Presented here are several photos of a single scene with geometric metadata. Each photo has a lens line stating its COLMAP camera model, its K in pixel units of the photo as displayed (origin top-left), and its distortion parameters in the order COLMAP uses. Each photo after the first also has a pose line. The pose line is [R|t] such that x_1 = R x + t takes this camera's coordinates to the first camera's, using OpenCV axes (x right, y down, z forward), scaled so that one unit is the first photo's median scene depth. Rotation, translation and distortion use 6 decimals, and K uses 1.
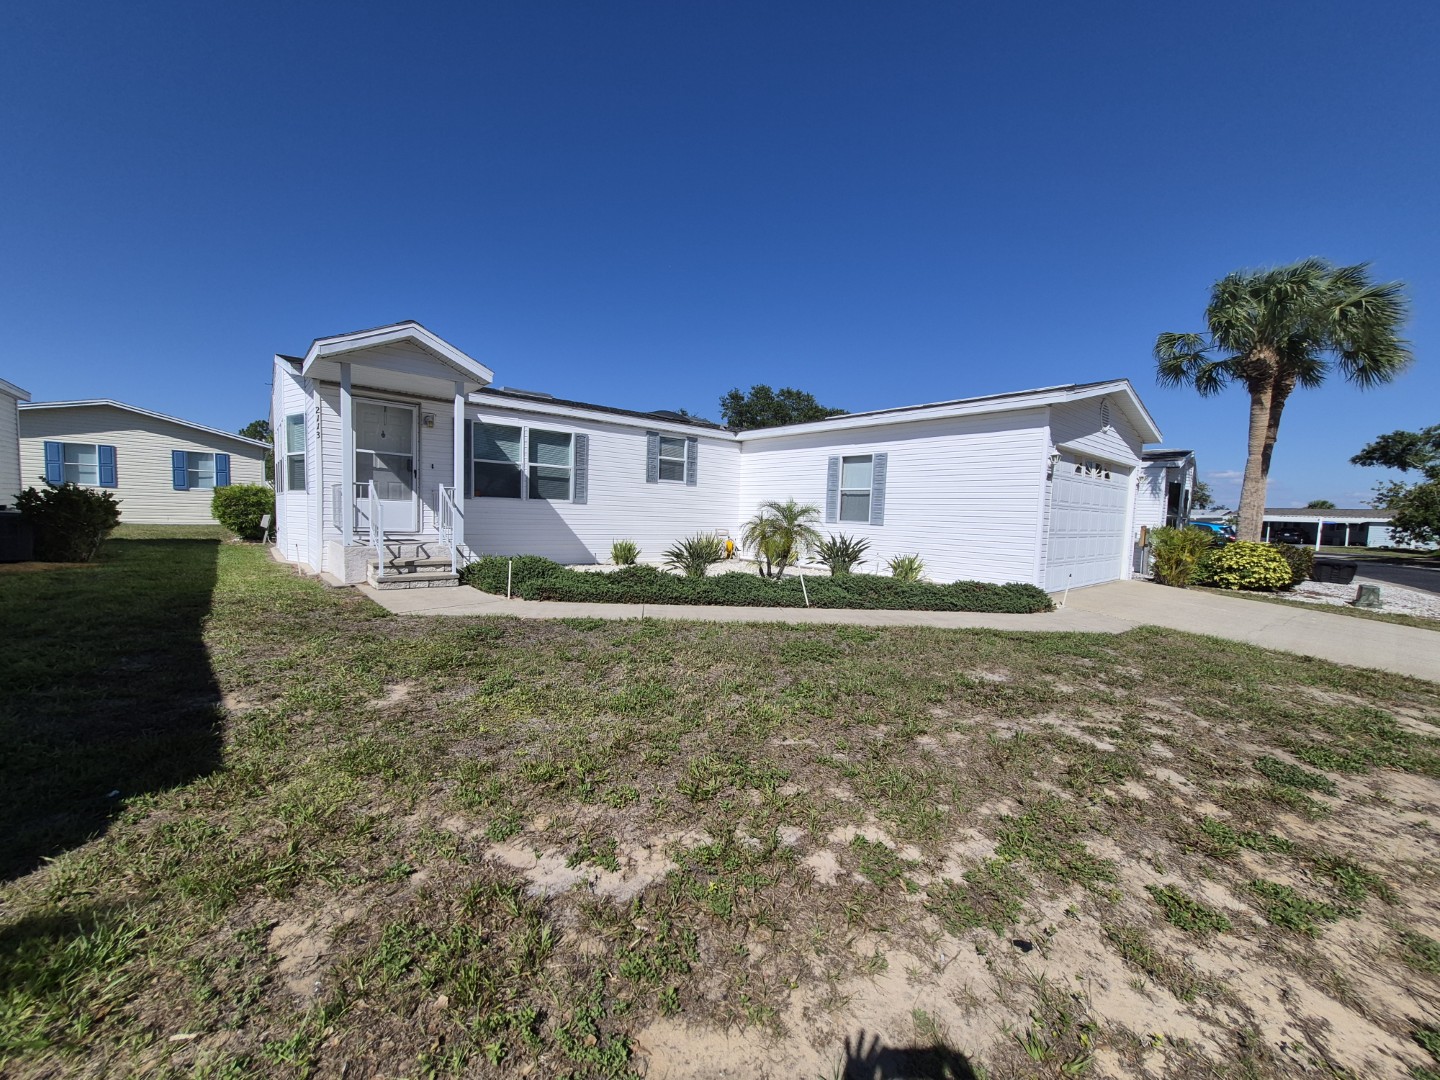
lens RADIAL K [[564.8, 0, 698.1], [0, 564.8, 550.9], [0, 0, 1]] dist [0.003680, 0.000269]
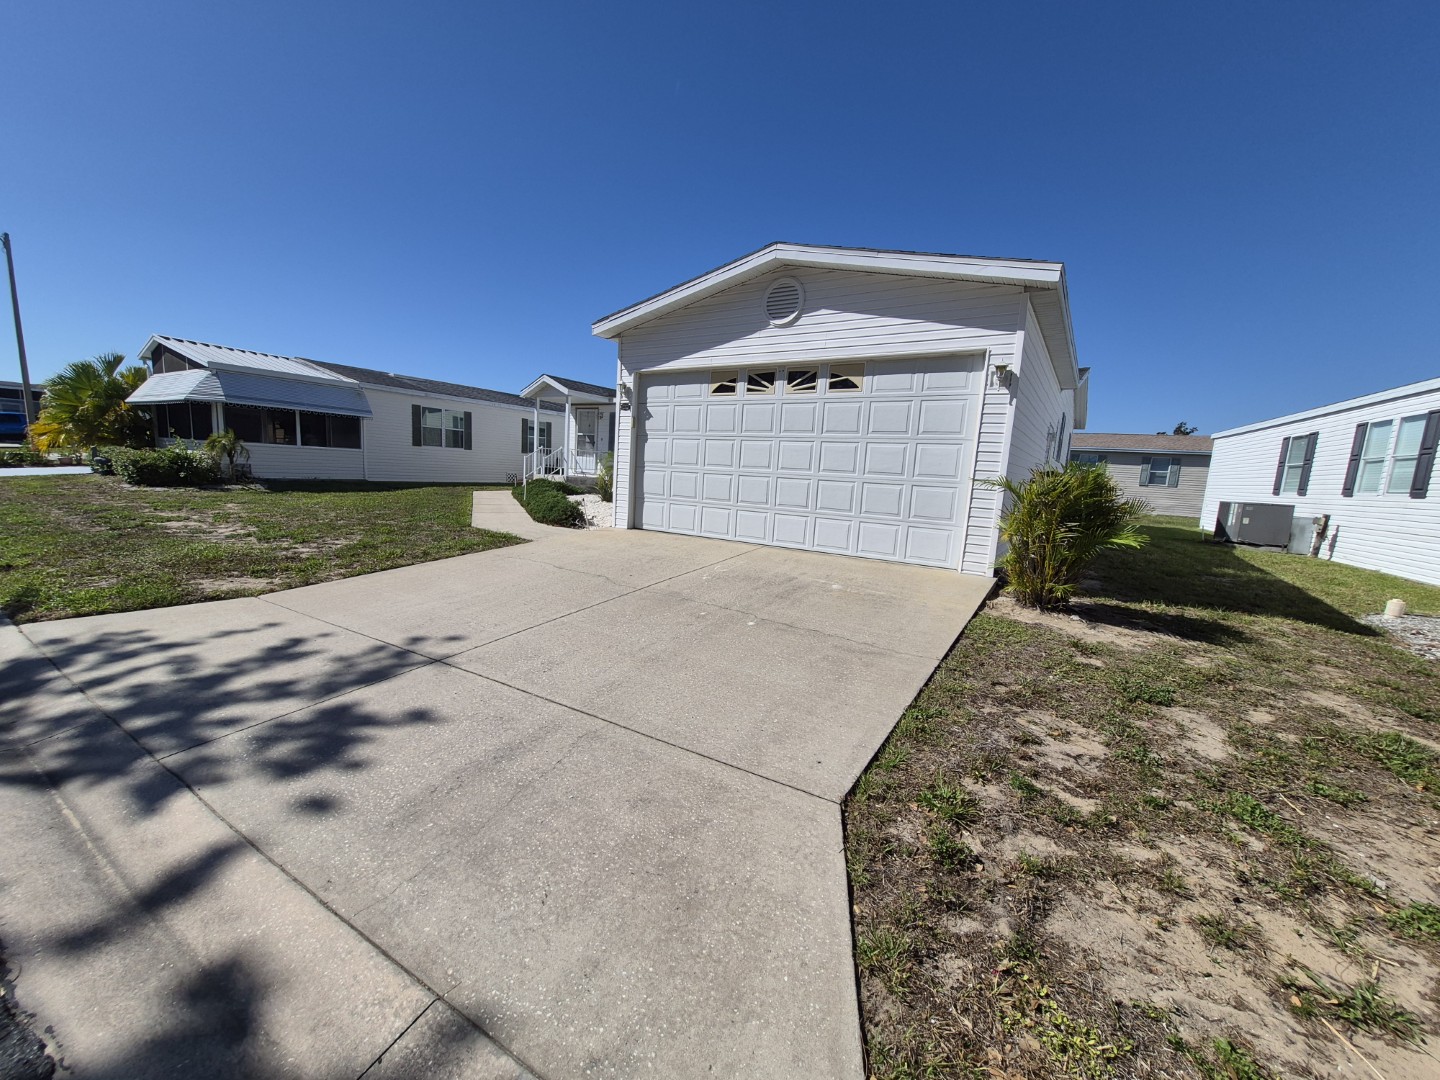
lens RADIAL K [[564.8, 0, 698.1], [0, 564.8, 550.9], [0, 0, 1]] dist [0.003680, 0.000269]
pose [[0.282184, 0.119456, -0.951894, 1.295466], [-0.112113, 0.989525, 0.090943, 0.012282], [0.952787, 0.081057, 0.292621, 0.672254]]
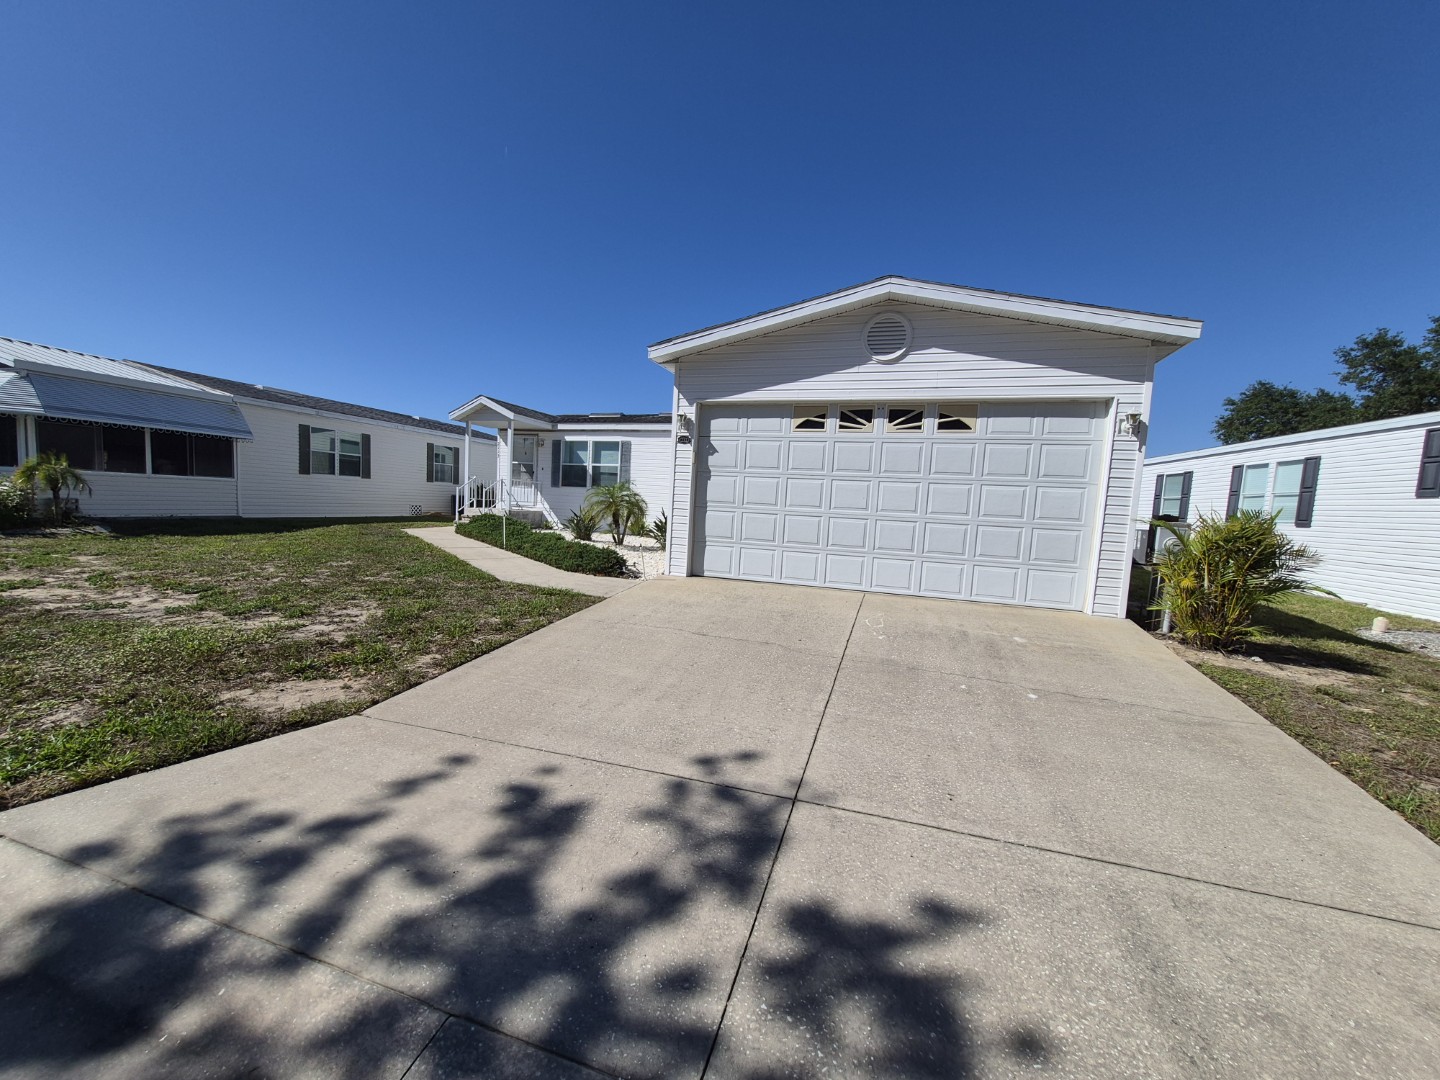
lens RADIAL K [[564.8, 0, 698.1], [0, 564.8, 550.9], [0, 0, 1]] dist [0.003680, 0.000269]
pose [[0.515153, 0.067337, -0.854449, 1.110923], [-0.094004, 0.995334, 0.021765, 0.016849], [0.851928, 0.069109, 0.519079, 0.448814]]
